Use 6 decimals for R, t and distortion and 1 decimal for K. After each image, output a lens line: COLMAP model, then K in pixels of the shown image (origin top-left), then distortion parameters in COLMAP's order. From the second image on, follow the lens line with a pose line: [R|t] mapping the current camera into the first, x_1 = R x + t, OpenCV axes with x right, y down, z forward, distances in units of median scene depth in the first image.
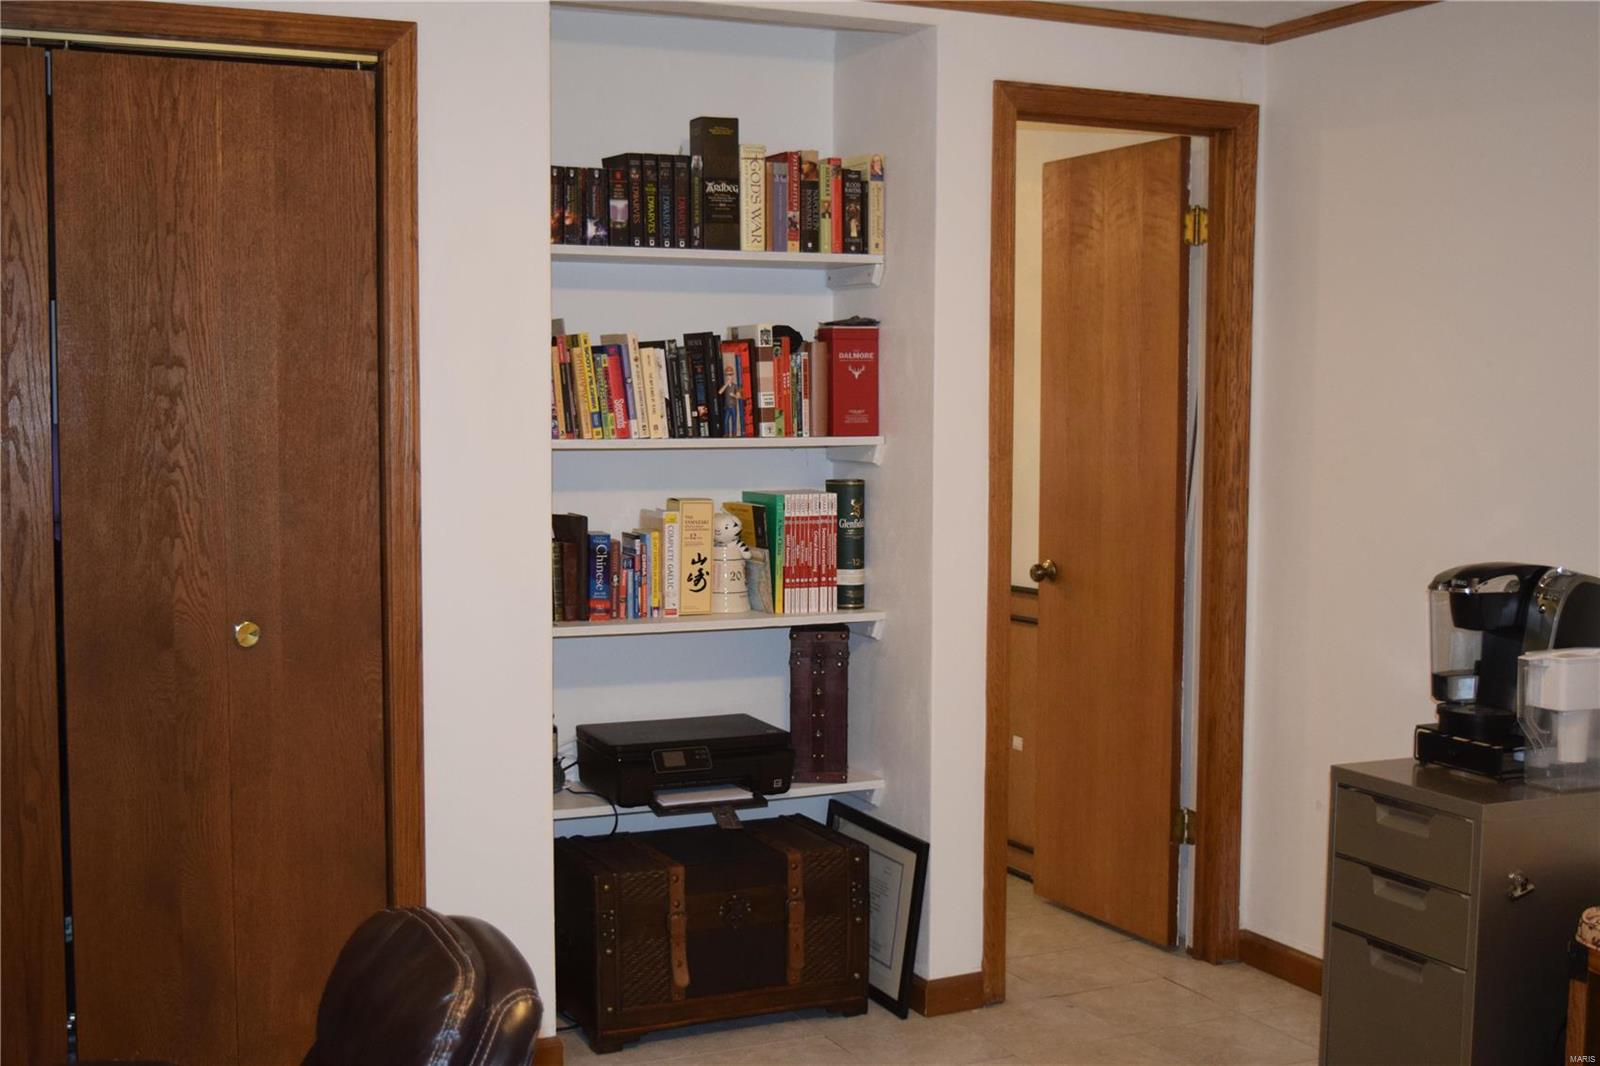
lens RADIAL K [[1888.9, 0, 800.0], [0, 1888.9, 533.0], [0, 0, 1]] dist [-0.034347, 0.025426]
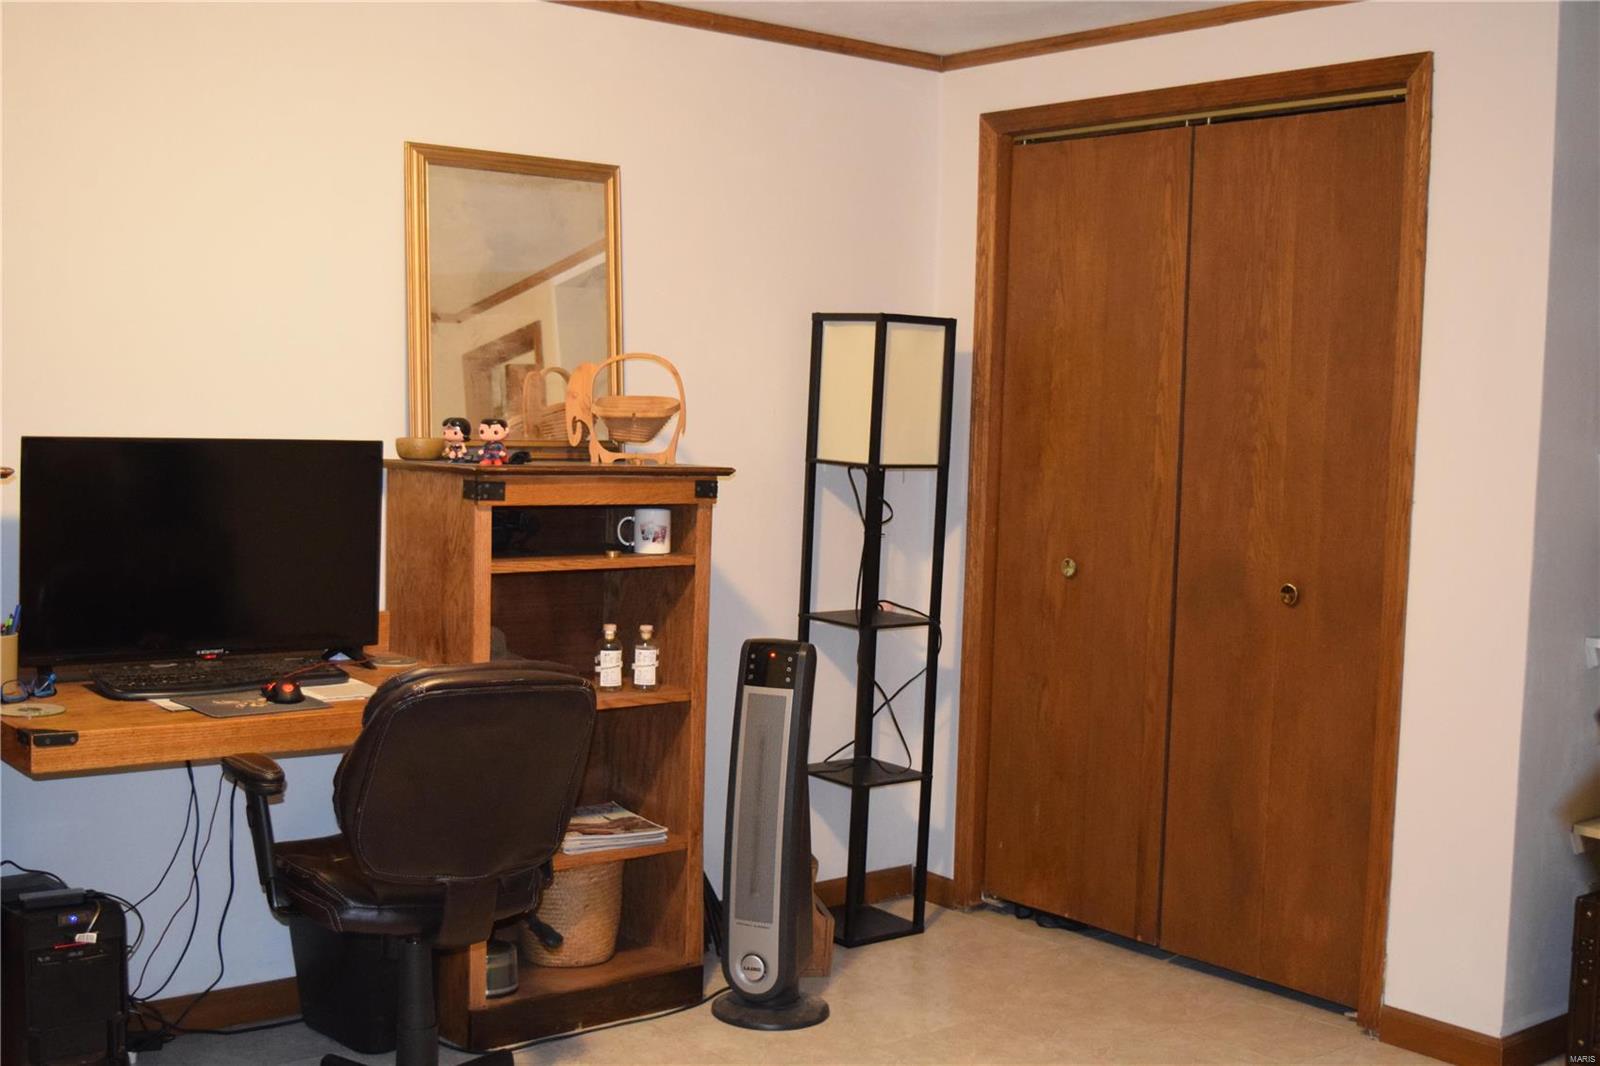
lens RADIAL K [[1888.9, 0, 800.0], [0, 1888.9, 533.0], [0, 0, 1]] dist [-0.034347, 0.025426]
pose [[0.258448, 0.070461, -0.963452, 0.787251], [-0.097289, 0.994164, 0.046609, -0.010156], [0.961114, 0.081687, 0.263795, 0.396562]]
